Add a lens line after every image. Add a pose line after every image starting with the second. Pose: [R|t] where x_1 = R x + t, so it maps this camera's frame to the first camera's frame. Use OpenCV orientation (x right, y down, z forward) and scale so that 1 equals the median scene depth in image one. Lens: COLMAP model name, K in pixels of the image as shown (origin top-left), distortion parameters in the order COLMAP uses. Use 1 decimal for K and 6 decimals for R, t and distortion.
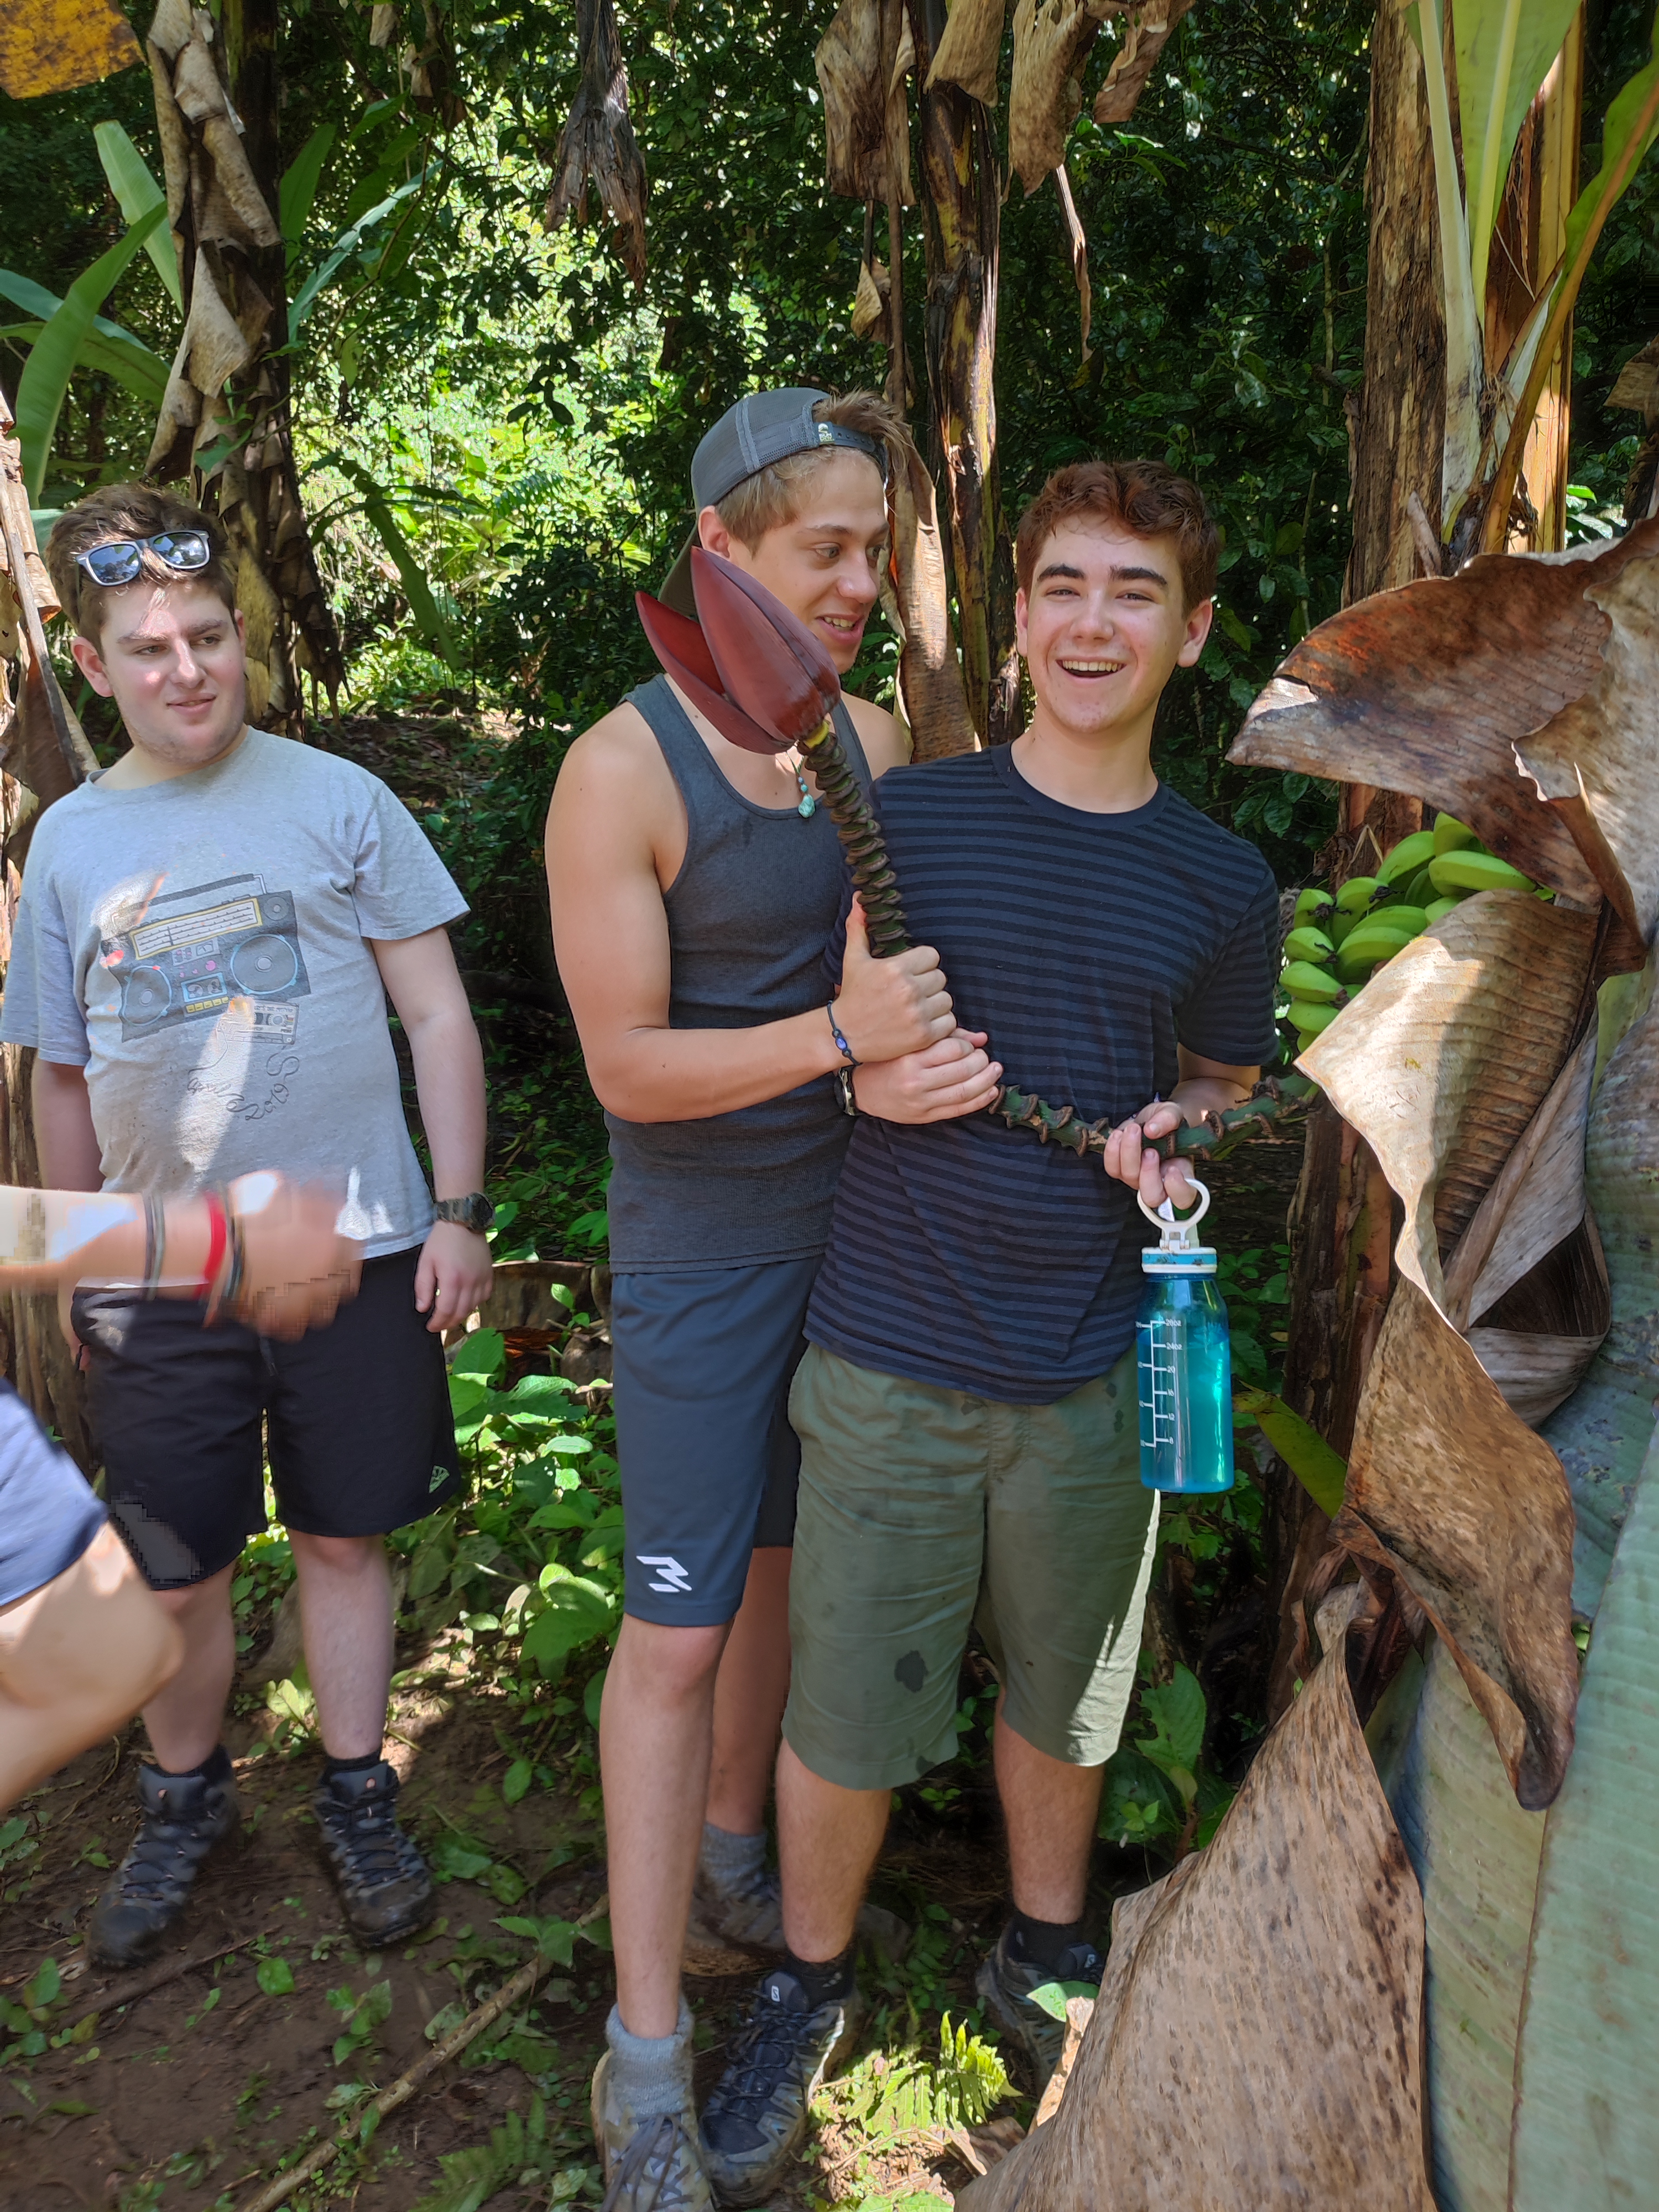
lens RADIAL K [[1565.2, 0, 829.5], [0, 1565.2, 1106.0], [0, 0, 1]] dist [-0.003248, -0.003161]
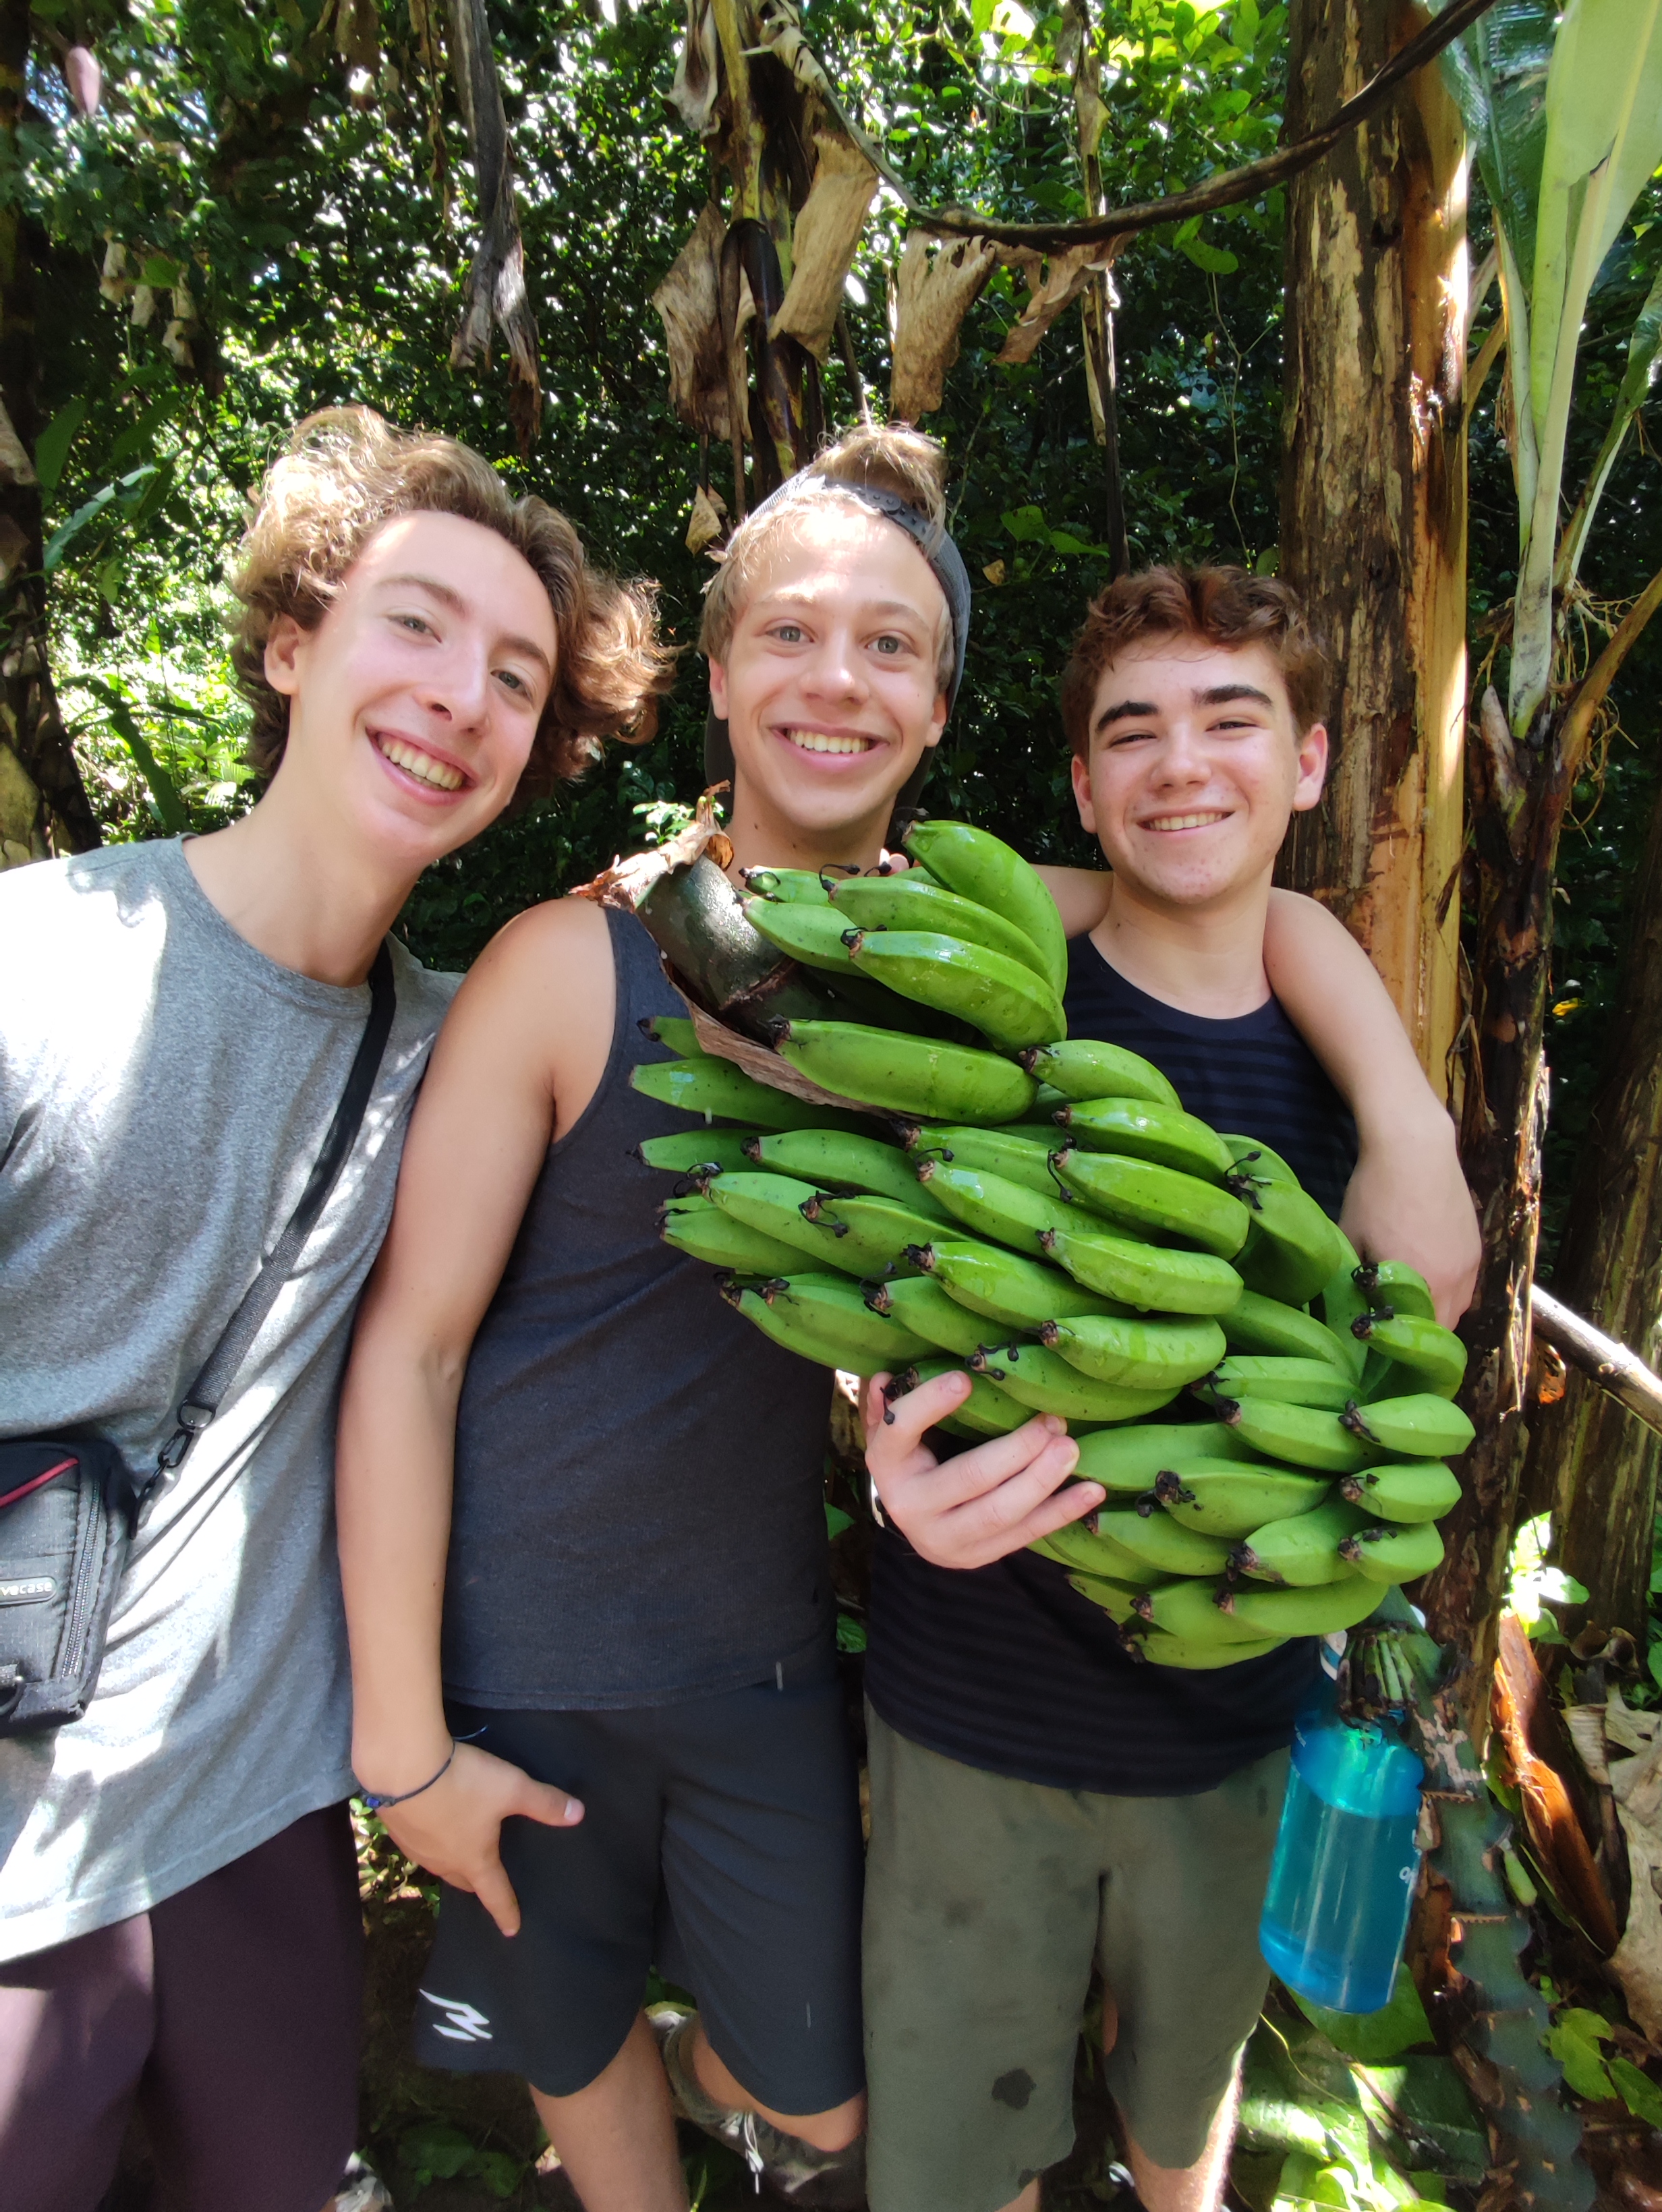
lens RADIAL K [[1022.3, 0, 831.0], [0, 1022.3, 1106.0], [0, 0, 1]] dist [-0.039965, 0.000644]
pose [[0.939556, -0.056634, 0.337680, -0.164351], [0.070311, 0.997121, -0.028401, -0.082298], [-0.335099, 0.050427, 0.940832, 0.340287]]
